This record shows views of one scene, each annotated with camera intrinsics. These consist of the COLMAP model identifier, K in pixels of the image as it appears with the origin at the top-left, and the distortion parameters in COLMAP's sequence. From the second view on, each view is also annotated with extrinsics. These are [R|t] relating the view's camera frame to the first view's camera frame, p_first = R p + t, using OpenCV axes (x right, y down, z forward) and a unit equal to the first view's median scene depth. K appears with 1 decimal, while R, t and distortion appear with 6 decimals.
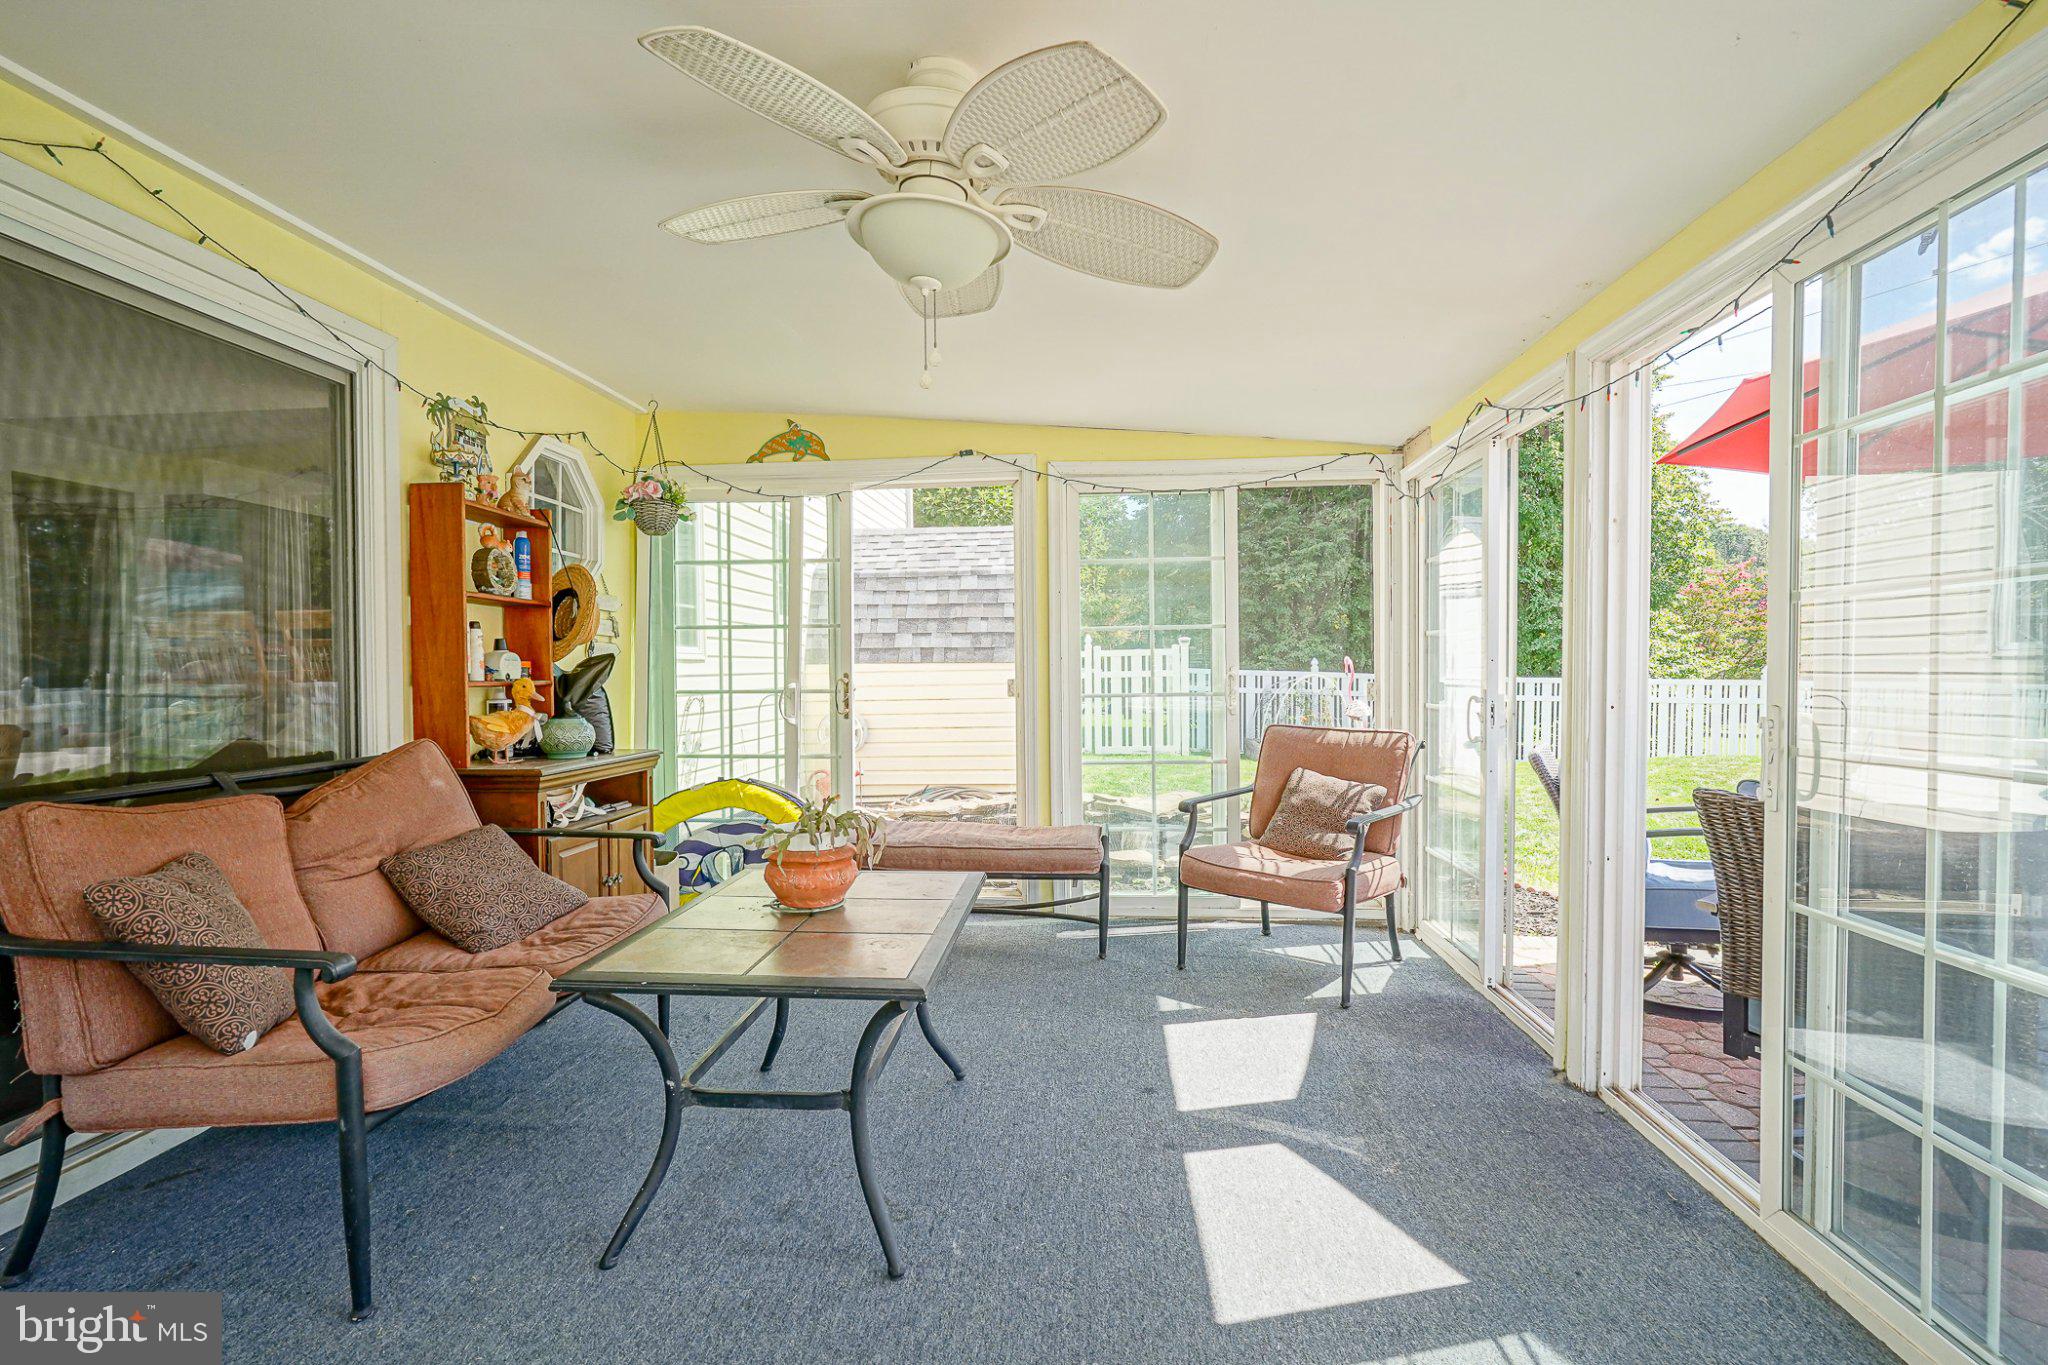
lens RADIAL K [[994.8, 0, 1036.0], [0, 994.8, 695.5], [0, 0, 1]] dist [-0.000345, 0.001507]
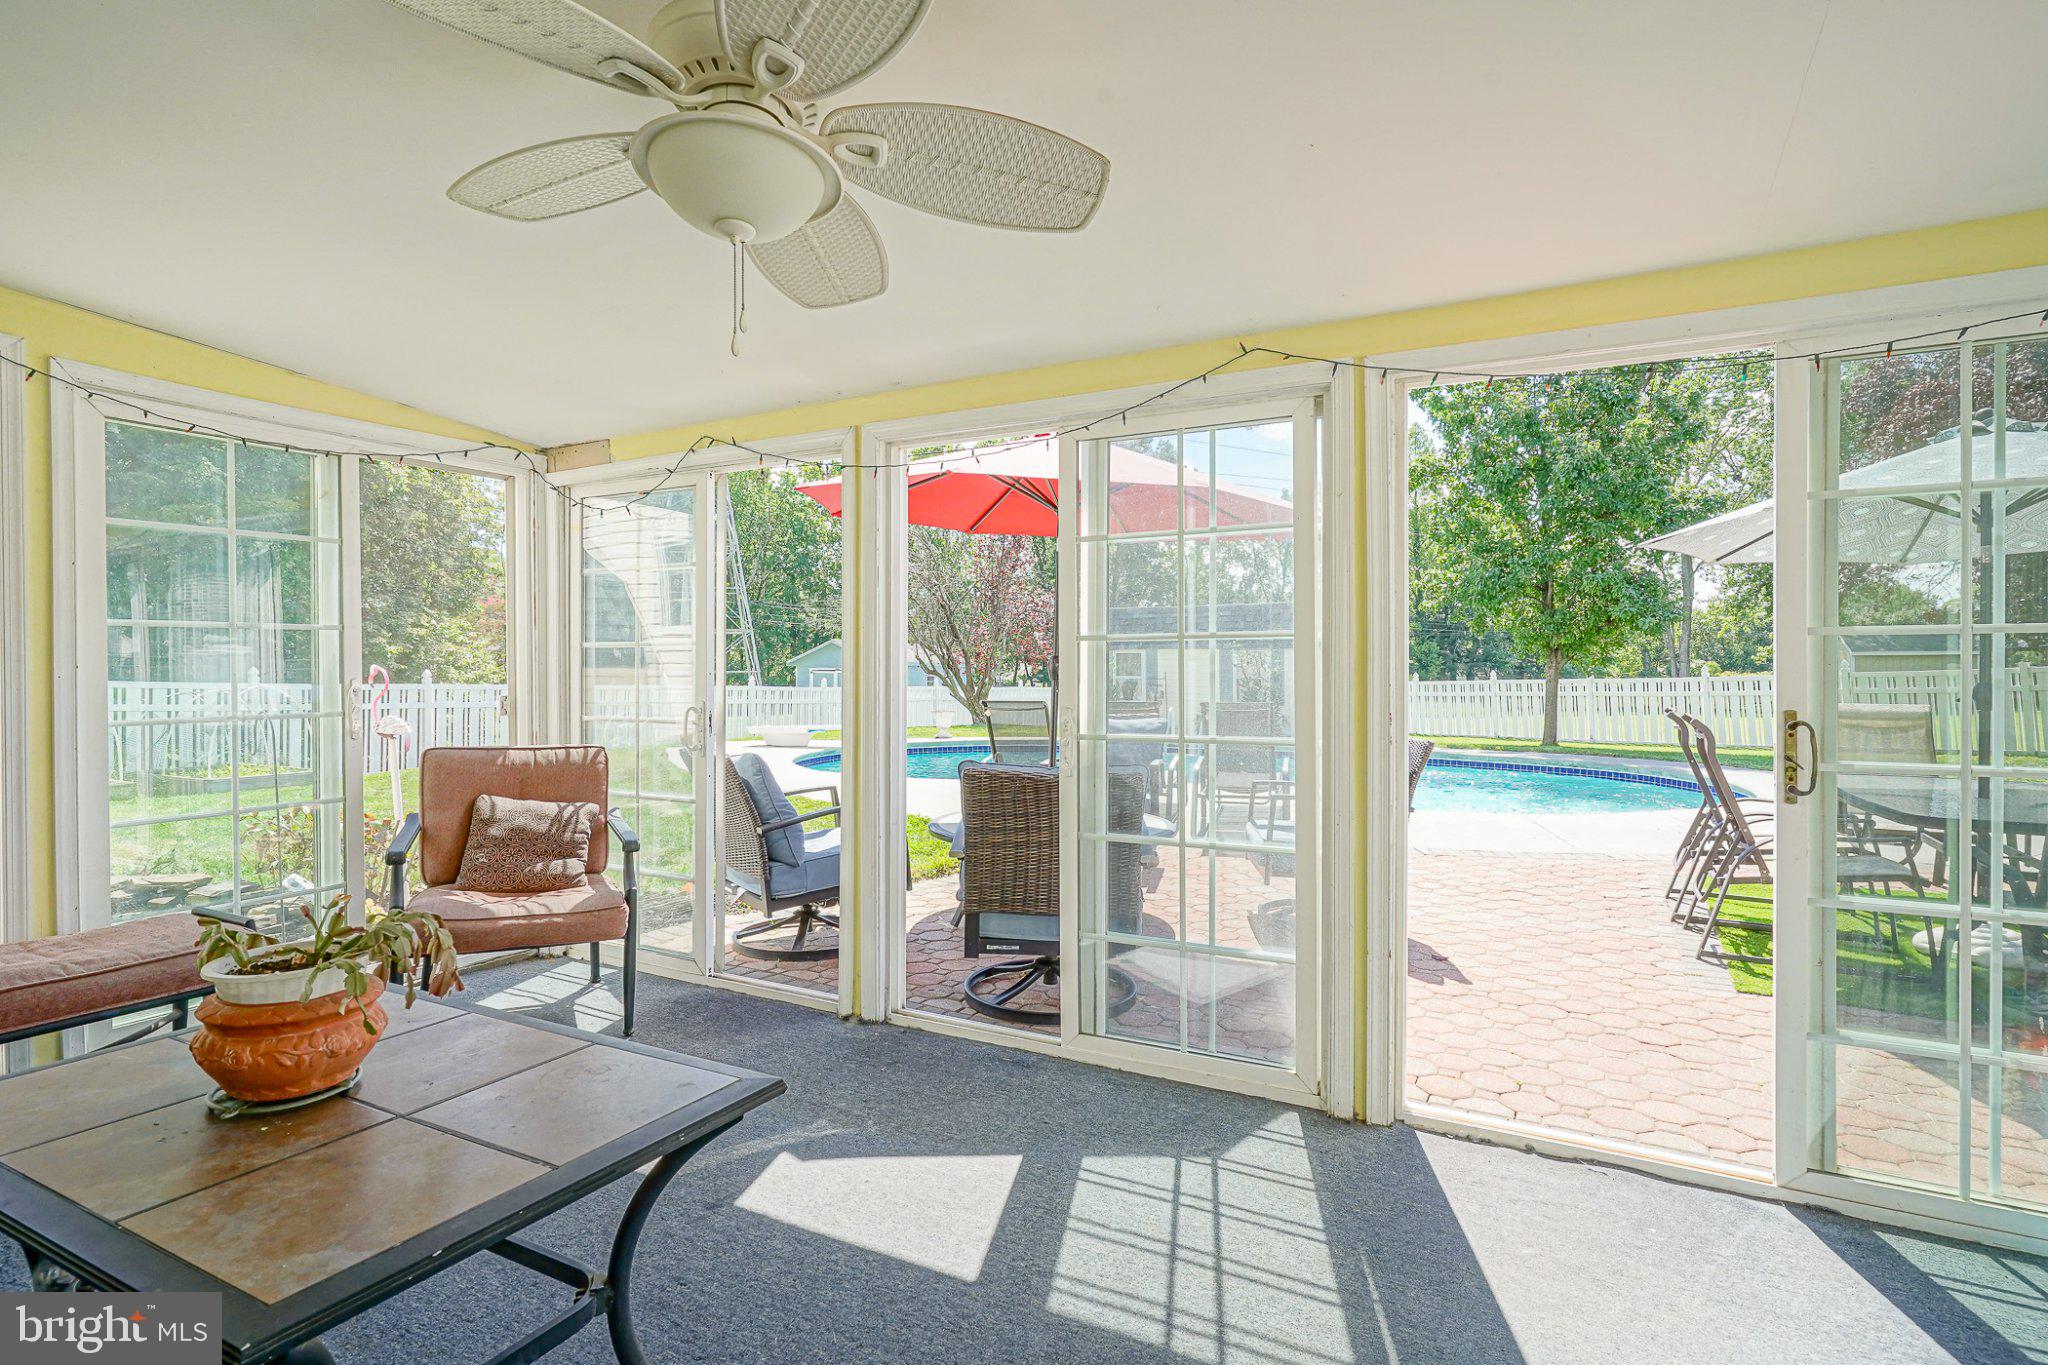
lens RADIAL K [[994.8, 0, 1037.5], [0, 994.8, 676.4], [0, 0, 1]] dist [-0.000345, 0.001507]
pose [[0.412113, 0.004118, 0.911123, -0.356423], [0.017008, 0.999781, -0.012211, -0.013021], [-0.910974, 0.020529, 0.411953, 0.206888]]
